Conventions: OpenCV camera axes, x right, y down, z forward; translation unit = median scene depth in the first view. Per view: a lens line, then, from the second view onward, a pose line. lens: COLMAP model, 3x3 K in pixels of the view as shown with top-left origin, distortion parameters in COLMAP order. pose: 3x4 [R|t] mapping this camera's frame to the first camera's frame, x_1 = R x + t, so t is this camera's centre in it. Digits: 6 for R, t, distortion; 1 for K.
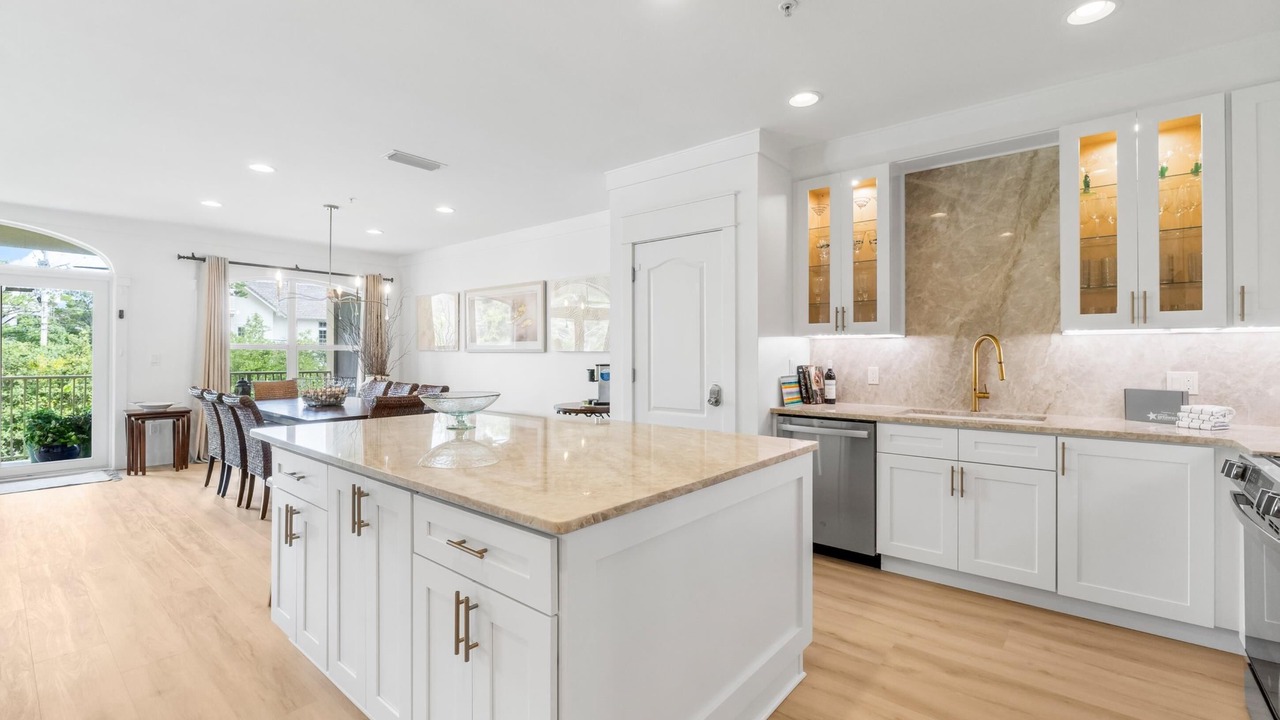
lens RADIAL K [[549.2, 0, 643.4], [0, 549.2, 356.4], [0, 0, 1]] dist [0.000523, 0.000367]
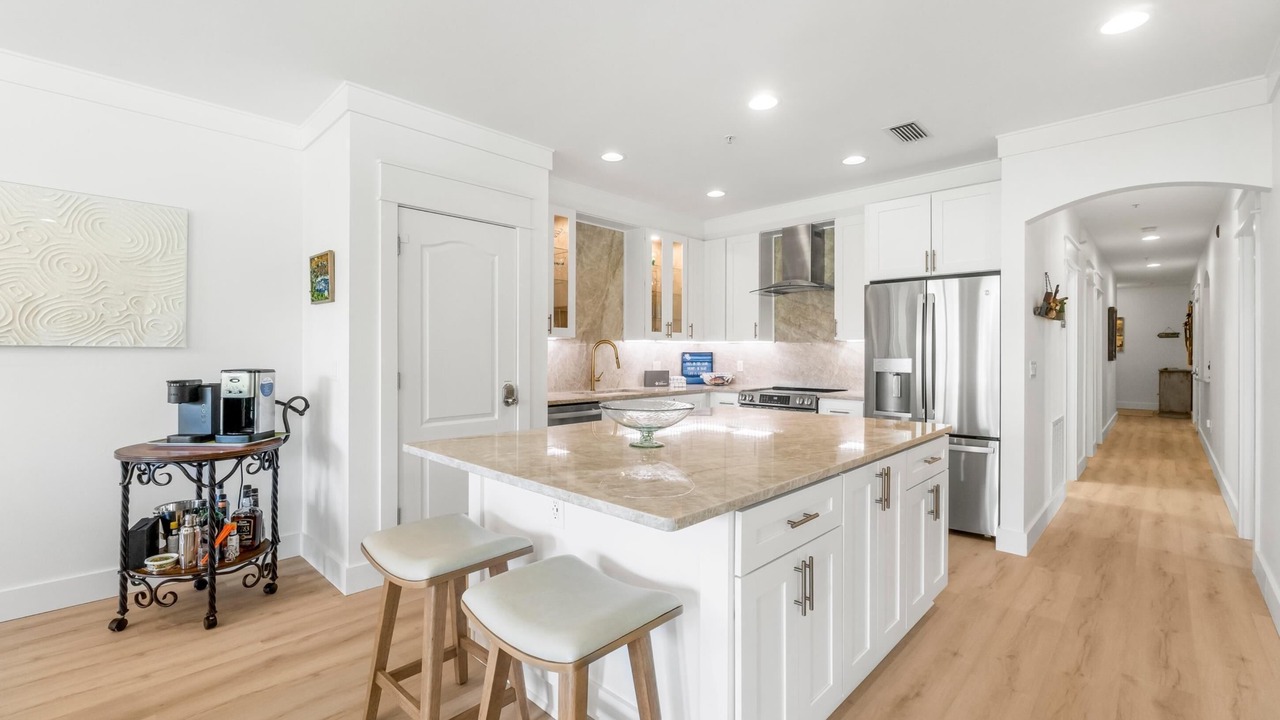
lens RADIAL K [[549.2, 0, 644.7], [0, 549.2, 354.8], [0, 0, 1]] dist [0.000523, 0.000367]
pose [[0.078161, -0.004580, 0.996930, -0.922379], [0.000894, 0.999989, 0.004524, -0.005490], [-0.996940, 0.000537, 0.078165, 0.759643]]
